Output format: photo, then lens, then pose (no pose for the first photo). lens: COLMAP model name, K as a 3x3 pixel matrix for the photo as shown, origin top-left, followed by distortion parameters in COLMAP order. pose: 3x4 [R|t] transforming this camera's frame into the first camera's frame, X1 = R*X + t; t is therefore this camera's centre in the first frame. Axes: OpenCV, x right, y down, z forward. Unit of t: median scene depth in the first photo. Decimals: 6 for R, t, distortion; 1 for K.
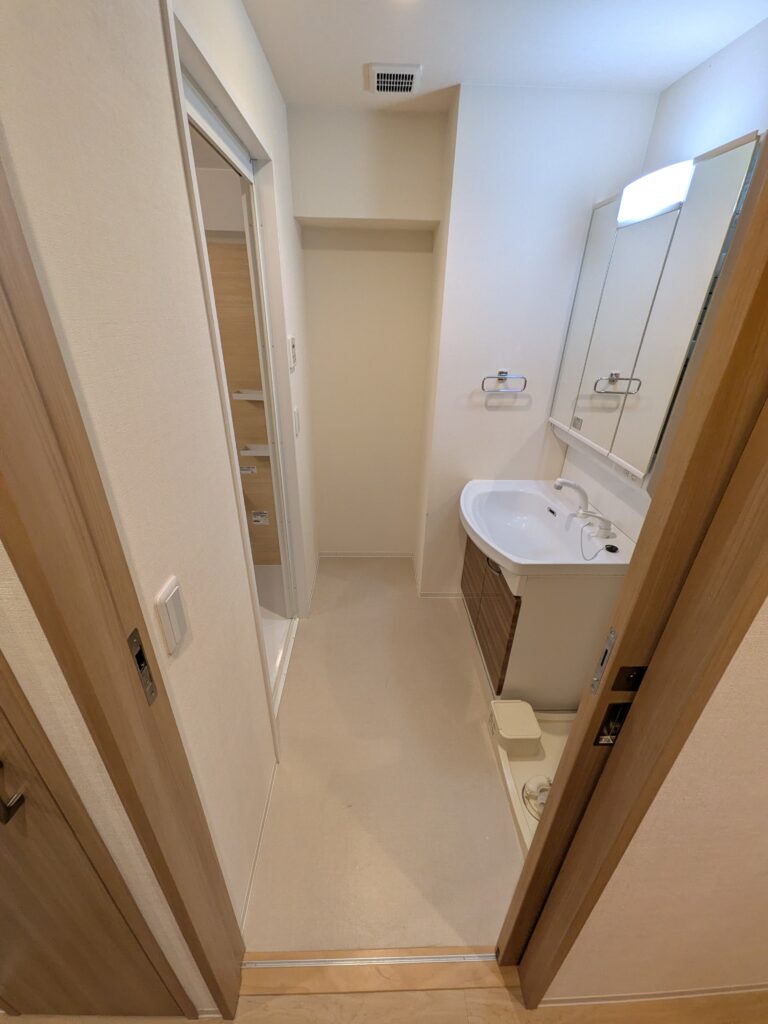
lens RADIAL K [[405.1, 0, 376.7], [0, 405.1, 511.4], [0, 0, 1]] dist [0.007601, -0.000168]
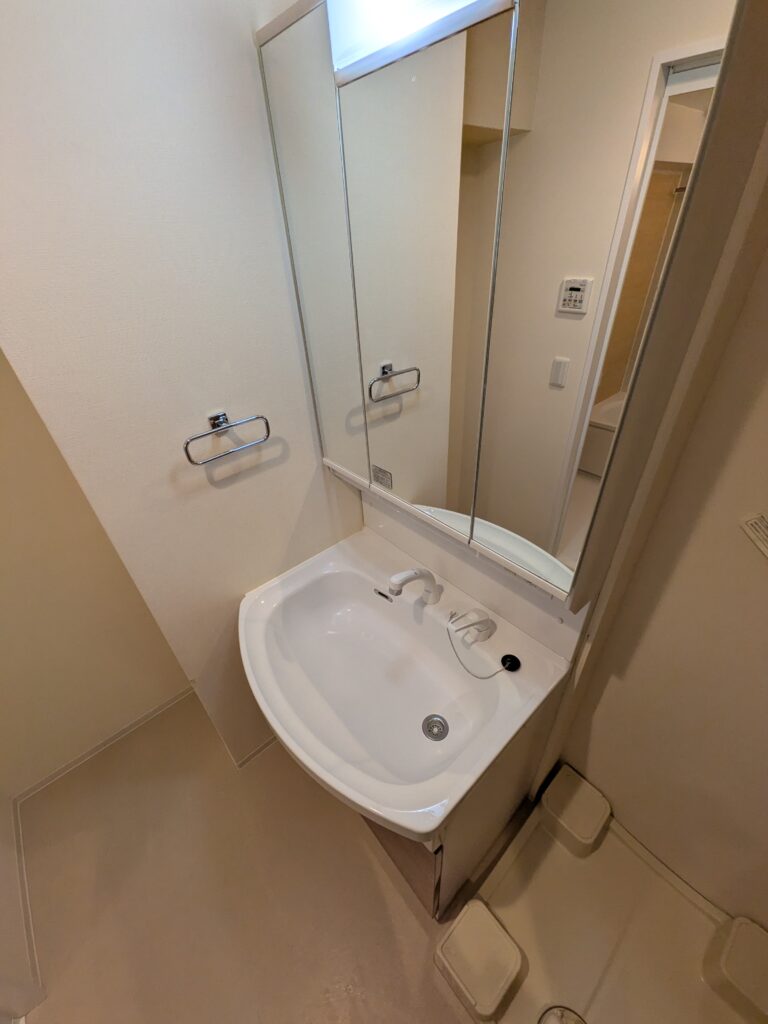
lens RADIAL K [[405.1, 0, 391.1], [0, 405.1, 514.6], [0, 0, 1]] dist [0.007601, -0.000168]
pose [[0.755126, -0.412730, 0.509351, 0.162070], [0.349021, 0.910784, 0.220581, -0.258269], [-0.554950, 0.011208, 0.831808, 0.447580]]
